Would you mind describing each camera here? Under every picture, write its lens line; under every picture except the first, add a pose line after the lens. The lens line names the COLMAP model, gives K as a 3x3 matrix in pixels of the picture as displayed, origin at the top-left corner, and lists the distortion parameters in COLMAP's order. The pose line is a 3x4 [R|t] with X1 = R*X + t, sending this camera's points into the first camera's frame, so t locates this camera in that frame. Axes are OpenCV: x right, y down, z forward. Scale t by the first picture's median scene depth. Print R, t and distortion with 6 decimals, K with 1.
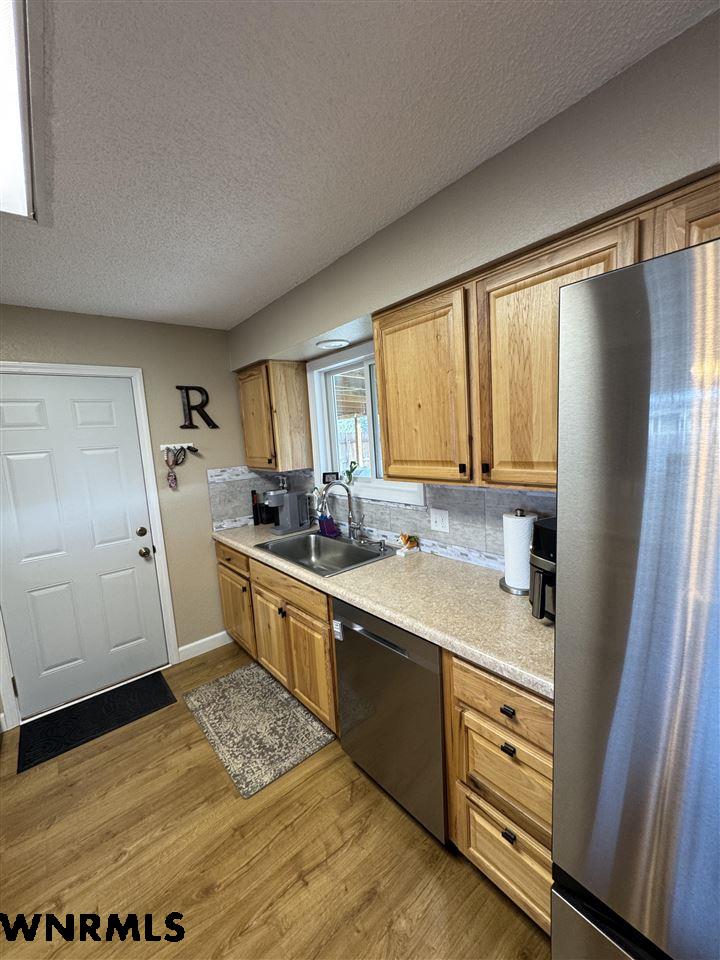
lens RADIAL K [[385.4, 0, 363.1], [0, 385.4, 480.0], [0, 0, 1]] dist [-0.004386, 0.000677]
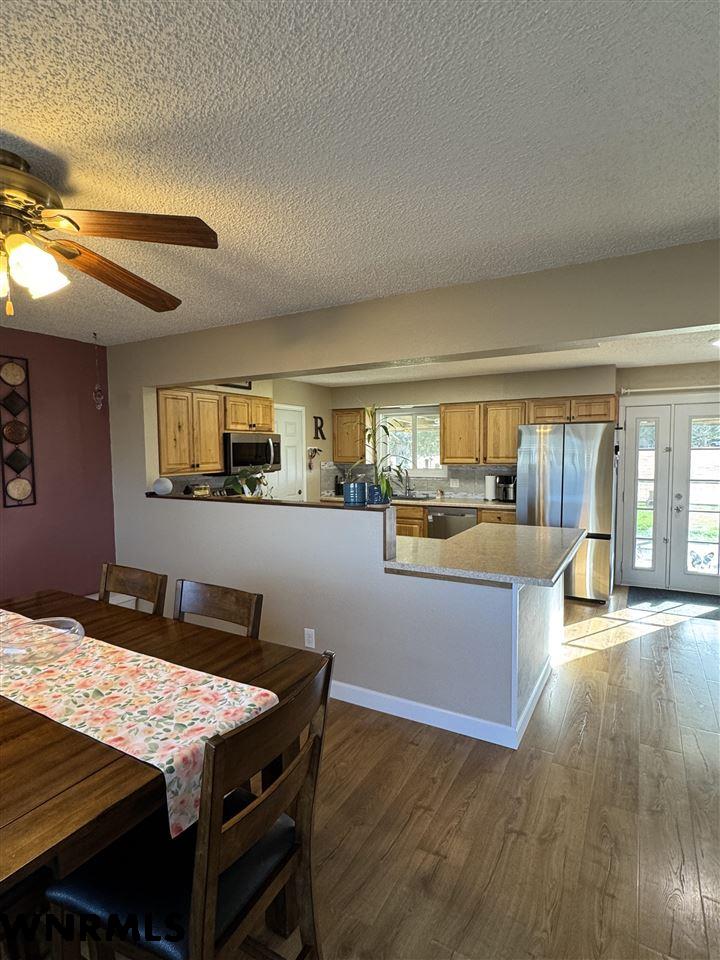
lens RADIAL K [[493.1, 0, 362.0], [0, 493.1, 482.5], [0, 0, 1]] dist [-0.006549, 0.003847]
pose [[0.936380, 0.032685, 0.349462, -1.186267], [-0.009902, 0.997718, -0.066783, 0.256970], [-0.350847, 0.059074, 0.934568, -1.422568]]
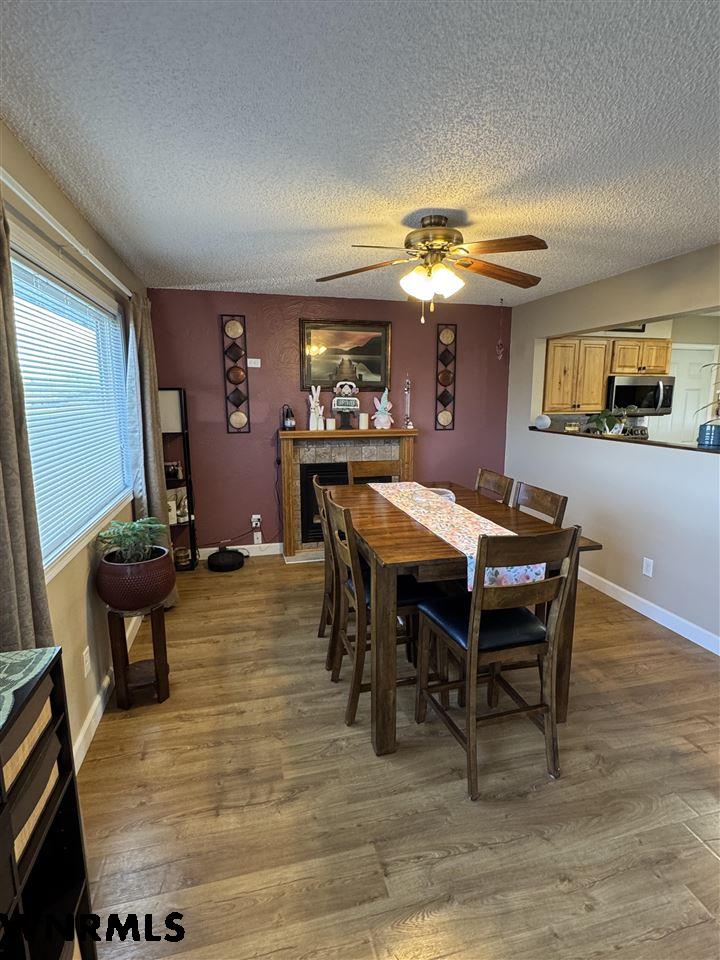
lens RADIAL K [[493.1, 0, 367.6], [0, 493.1, 479.5], [0, 0, 1]] dist [-0.006549, 0.003847]
pose [[0.901007, 0.138809, -0.410997, -1.031627], [-0.111303, 0.989680, 0.090247, 0.293038], [0.419282, -0.035568, 0.907159, -1.739671]]
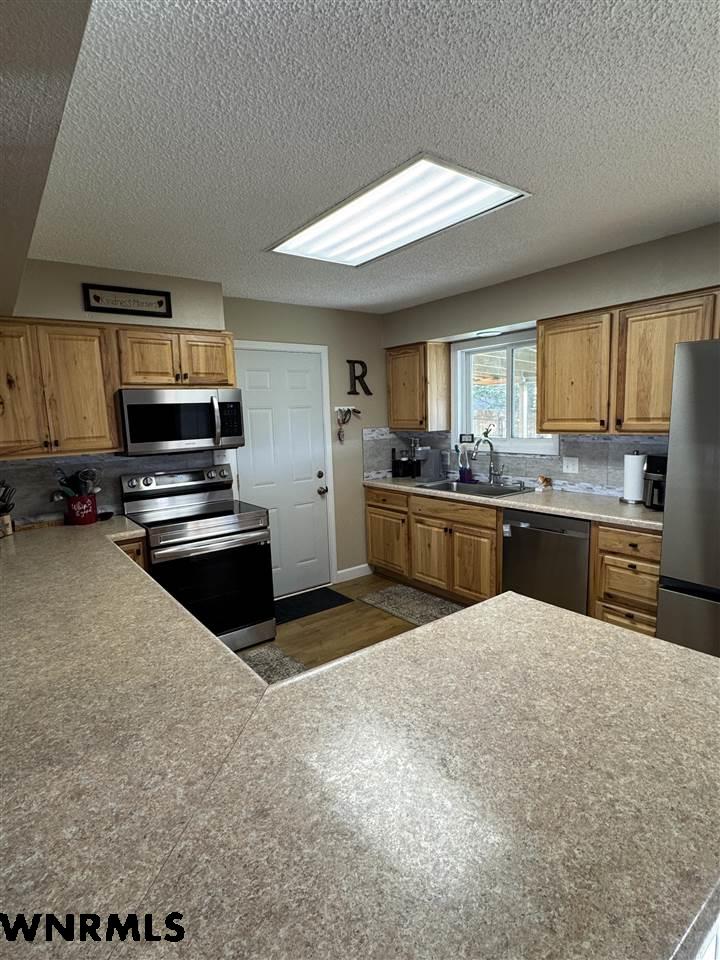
lens RADIAL K [[493.1, 0, 364.0], [0, 493.1, 480.3], [0, 0, 1]] dist [-0.006549, 0.003847]
pose [[0.998404, 0.037345, -0.042364, -0.377280], [-0.036502, 0.999123, 0.020504, 0.119901], [0.043092, -0.018925, 0.998892, -0.650678]]
